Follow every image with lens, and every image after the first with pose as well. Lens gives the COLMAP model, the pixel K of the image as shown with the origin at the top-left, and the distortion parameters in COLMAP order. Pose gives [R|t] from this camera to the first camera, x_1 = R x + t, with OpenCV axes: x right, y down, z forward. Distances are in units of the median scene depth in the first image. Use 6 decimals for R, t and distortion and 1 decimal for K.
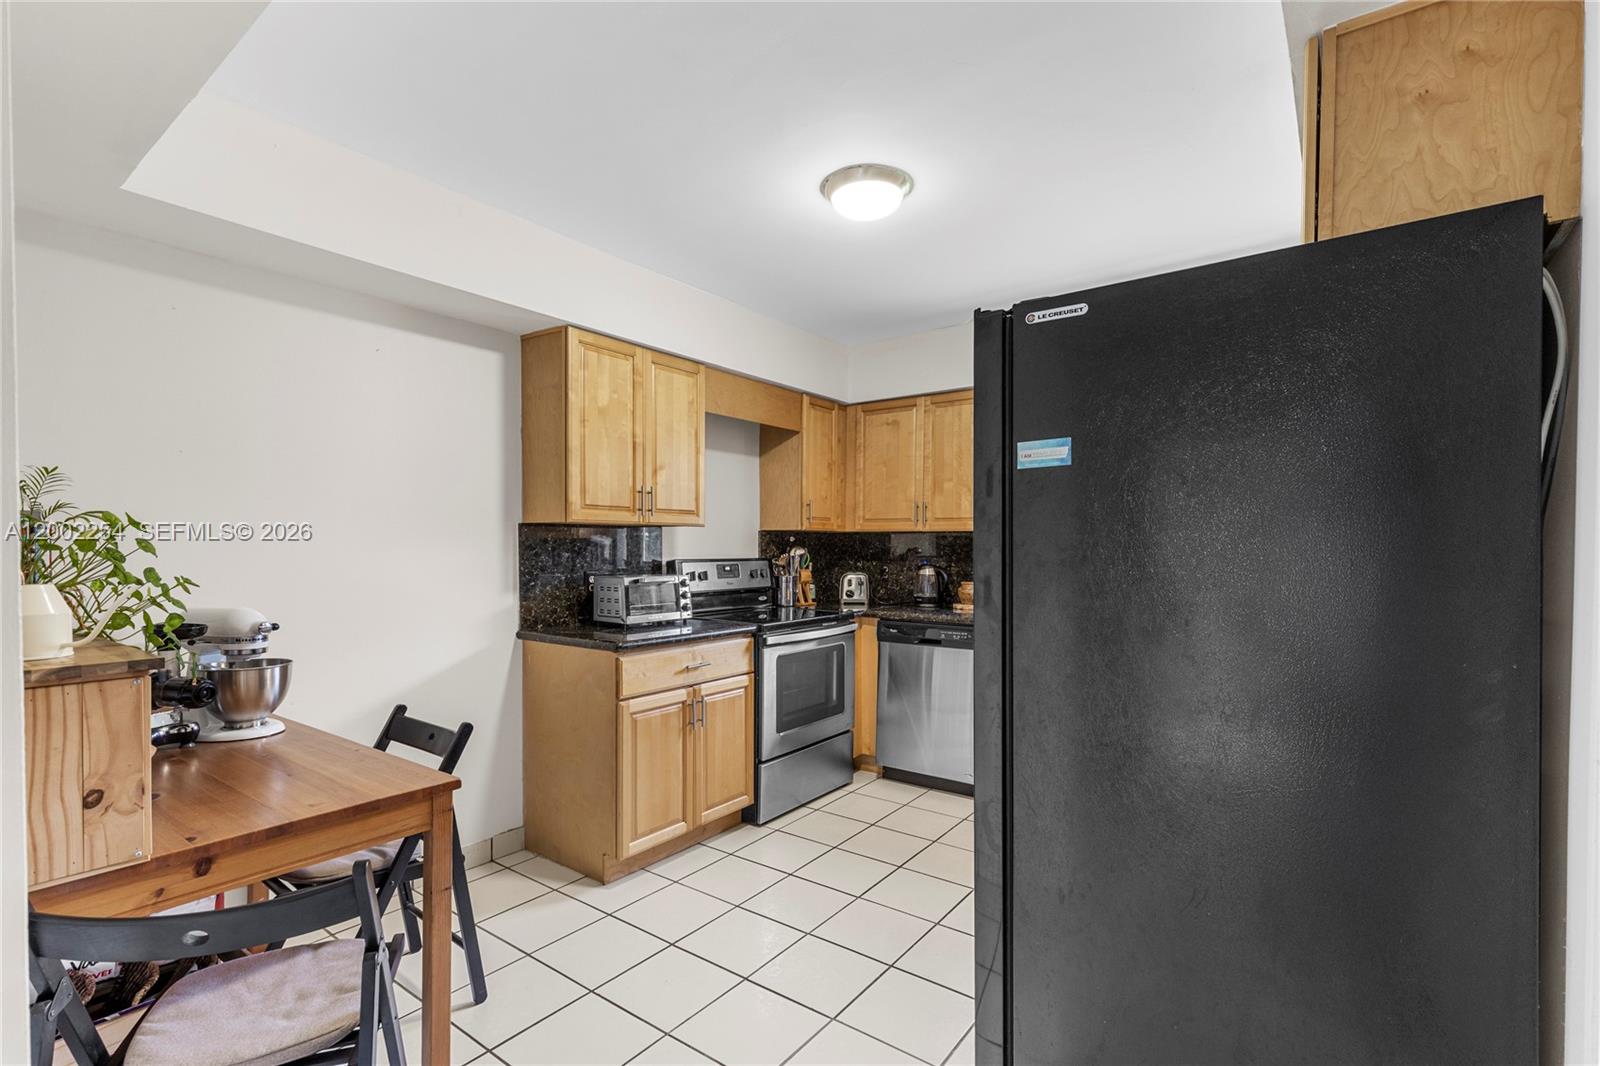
lens RADIAL K [[732.8, 0, 807.1], [0, 732.8, 553.1], [0, 0, 1]] dist [0.004528, -0.000052]
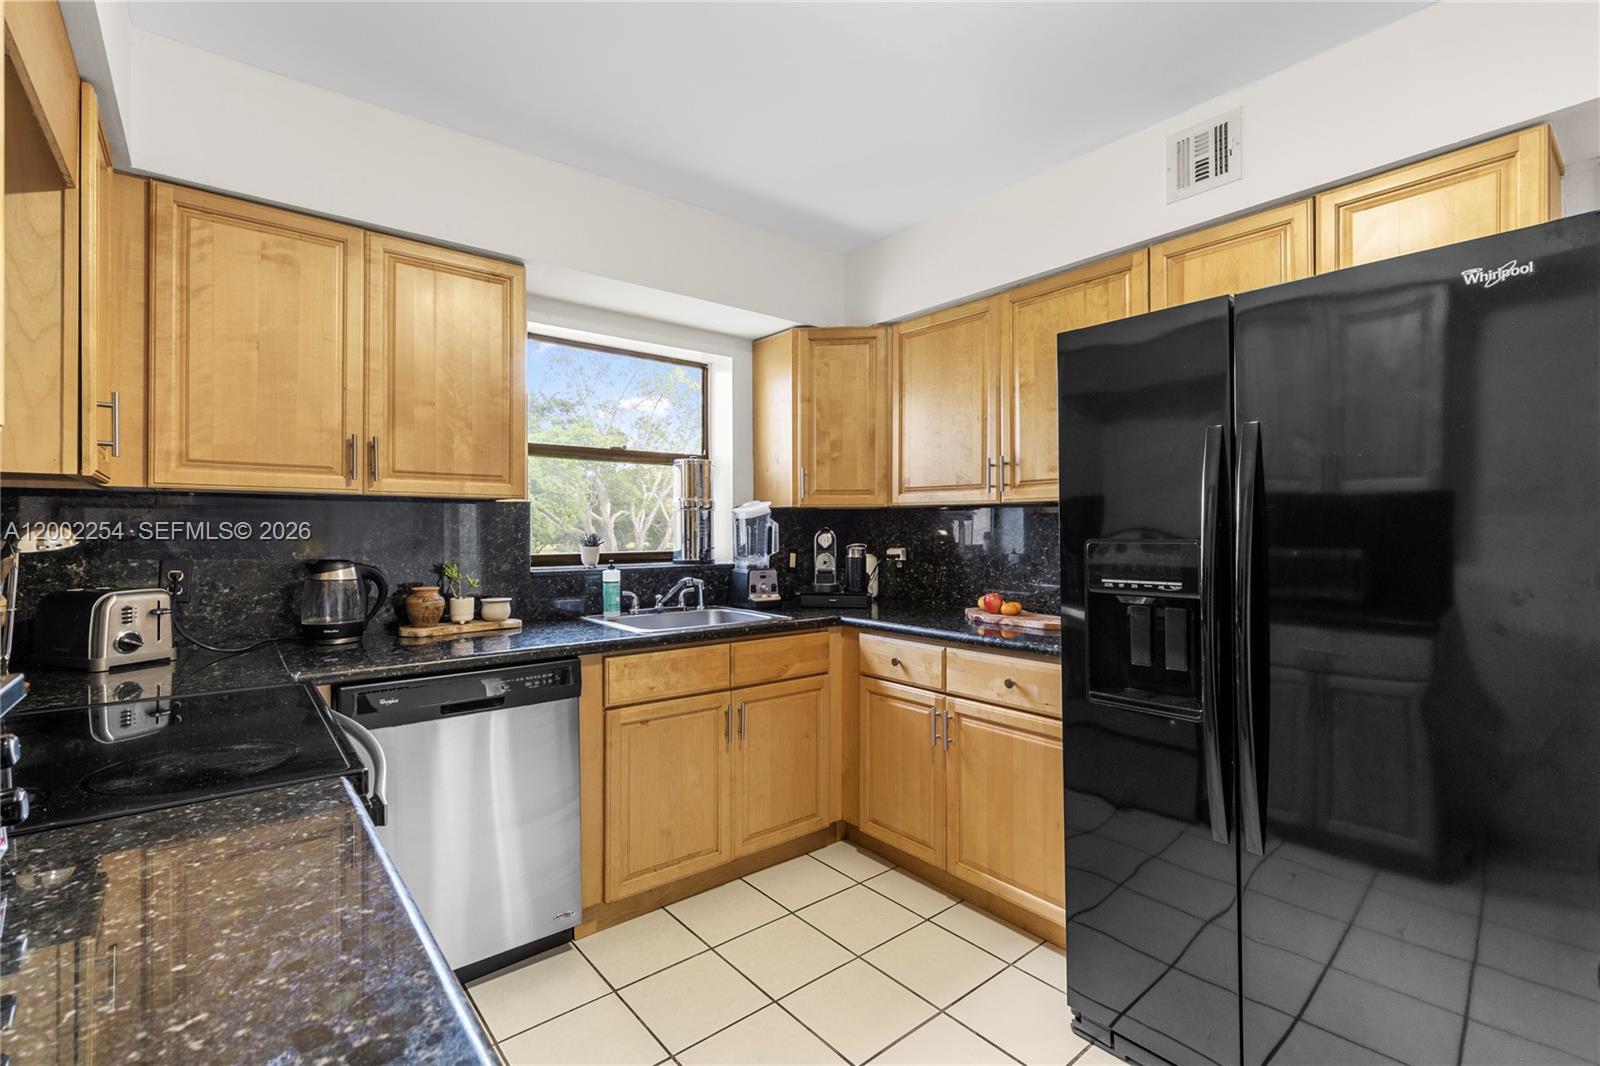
lens RADIAL K [[718.4, 0, 804.0], [0, 718.4, 524.5], [0, 0, 1]] dist [0.004810, -0.000241]
pose [[0.238907, 0.003013, 0.971038, -0.255178], [0.007460, 0.999960, -0.004939, -0.004572], [-0.971014, 0.008424, 0.238875, 0.590262]]
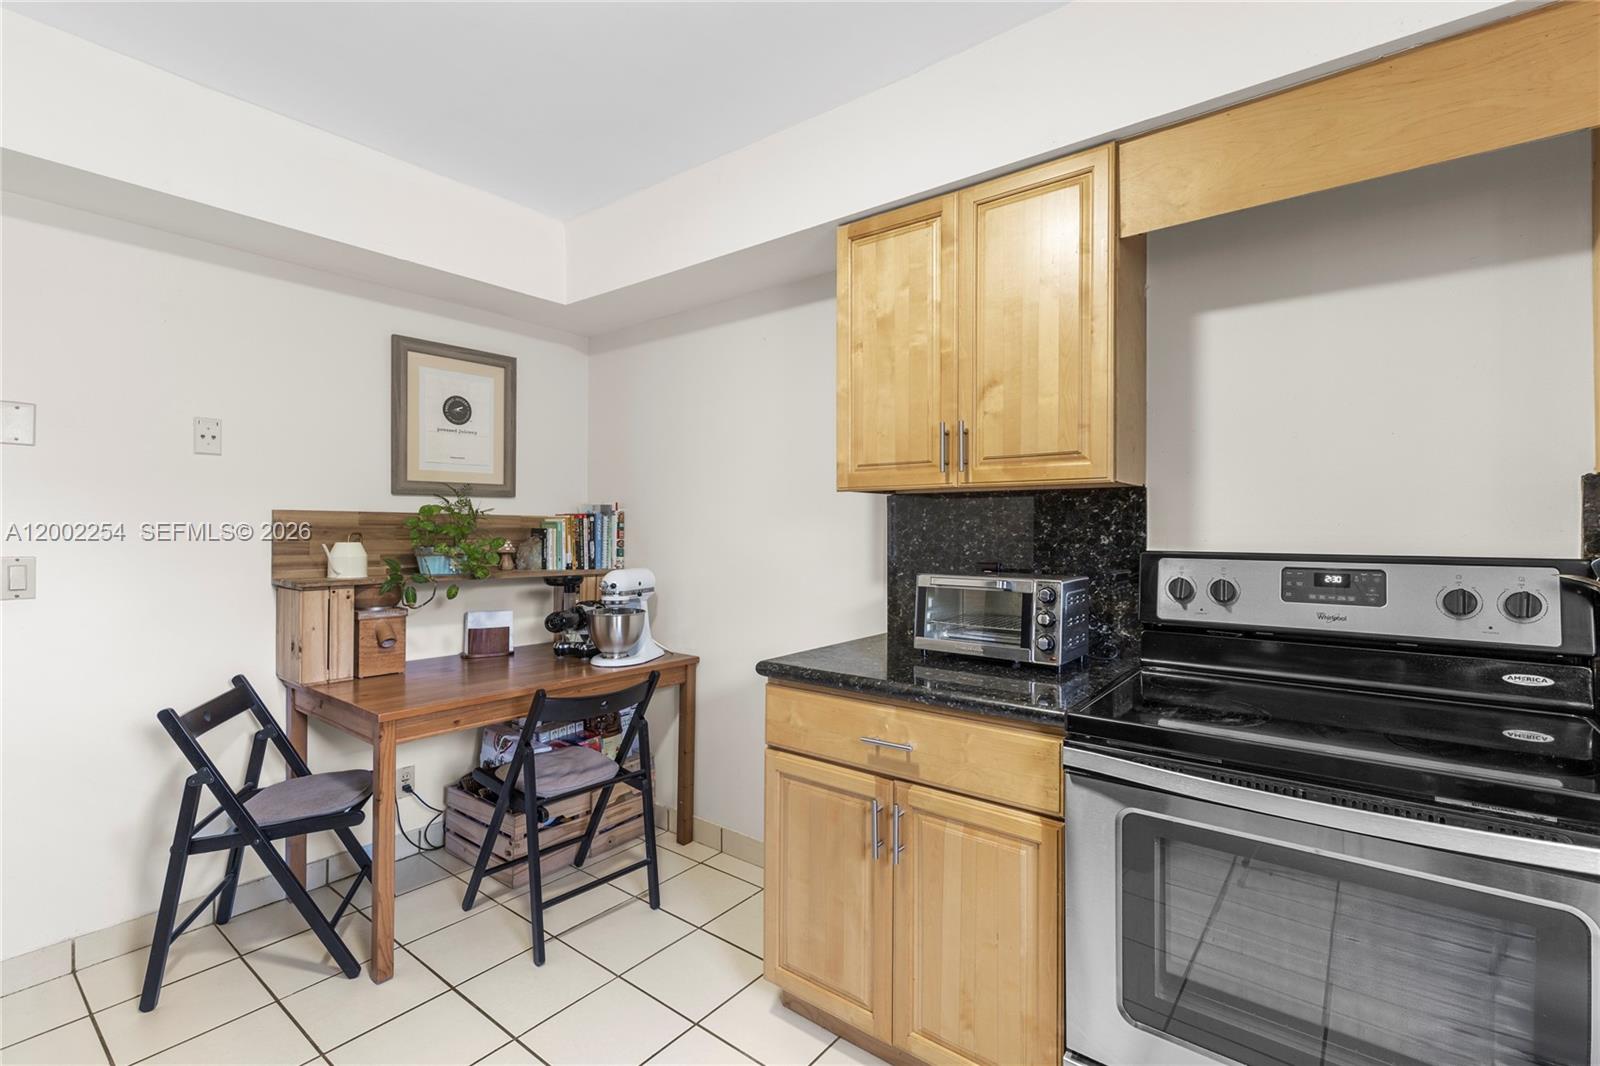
lens RADIAL K [[713.1, 0, 800.0], [0, 713.1, 533.0], [0, 0, 1]] dist [0.002718, 0.000520]
pose [[-0.041653, 0.007485, -0.999104, 0.274272], [-0.009354, 0.999925, 0.007881, -0.004246], [0.999088, 0.009674, -0.041580, 0.688954]]
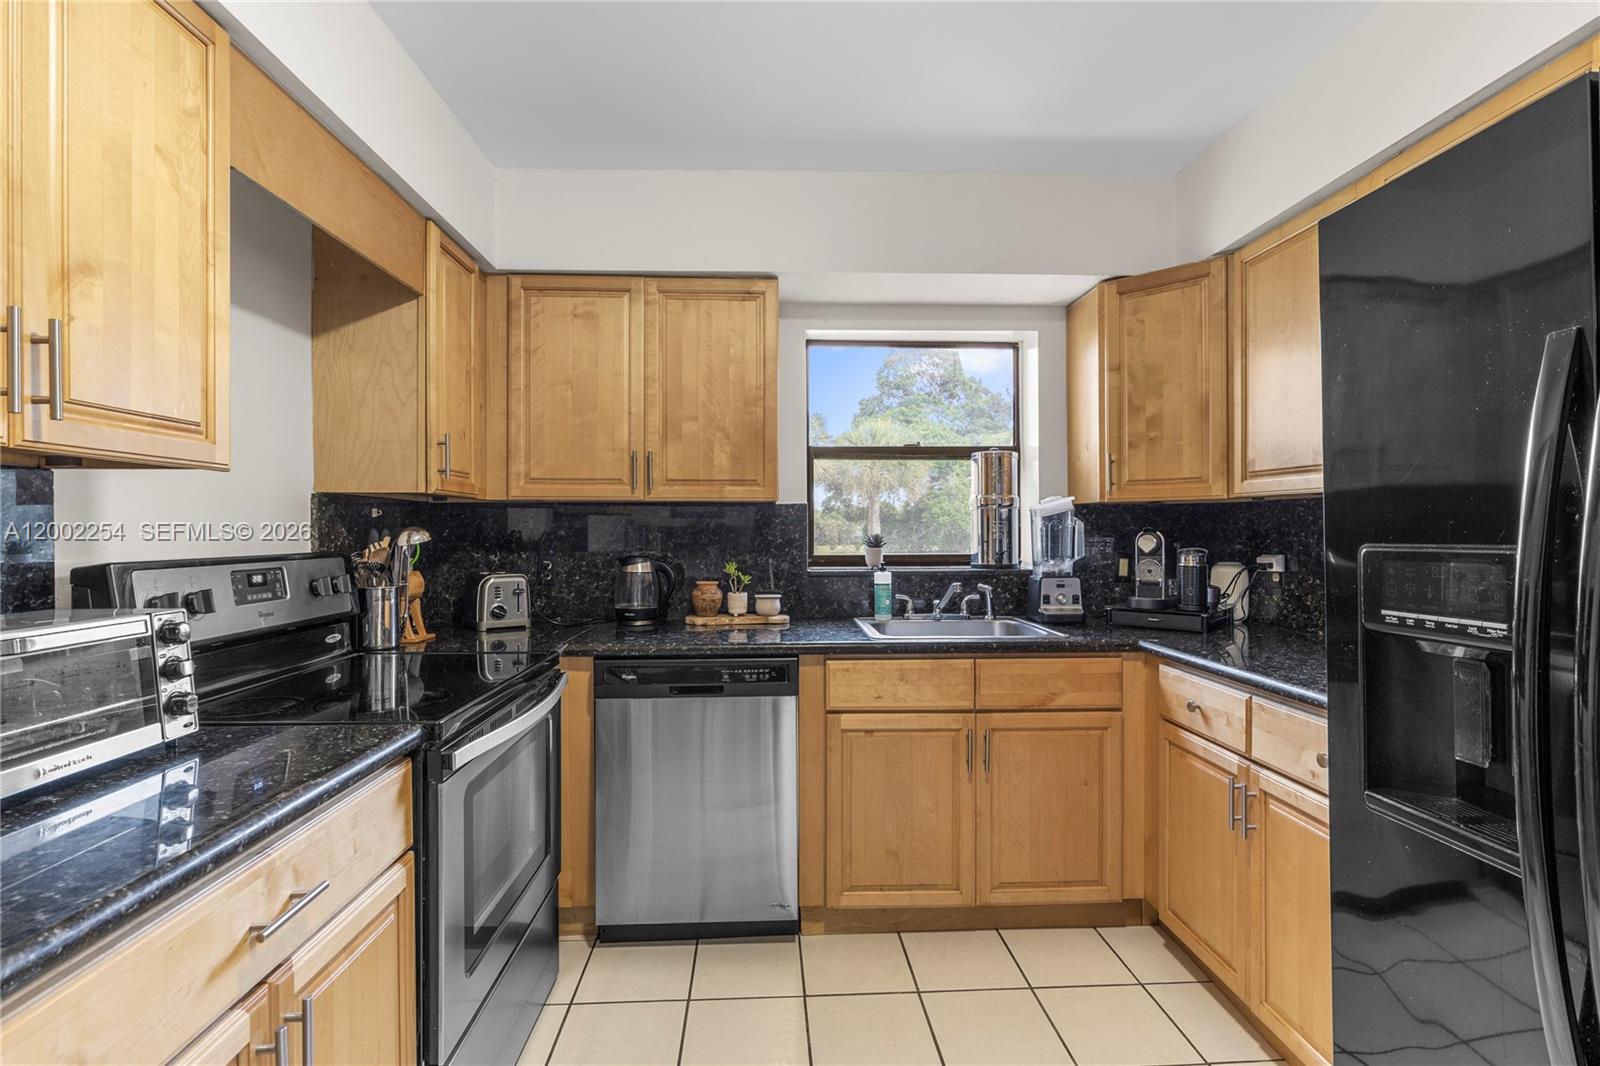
lens RADIAL K [[748.1, 0, 803.8], [0, 748.1, 530.9], [0, 0, 1]] dist [-0.001036, -0.000335]
pose [[0.775338, -0.004804, 0.631529, -0.129532], [0.008997, 0.999954, -0.003440, -0.002147], [-0.631483, 0.008349, 0.775345, 0.445505]]
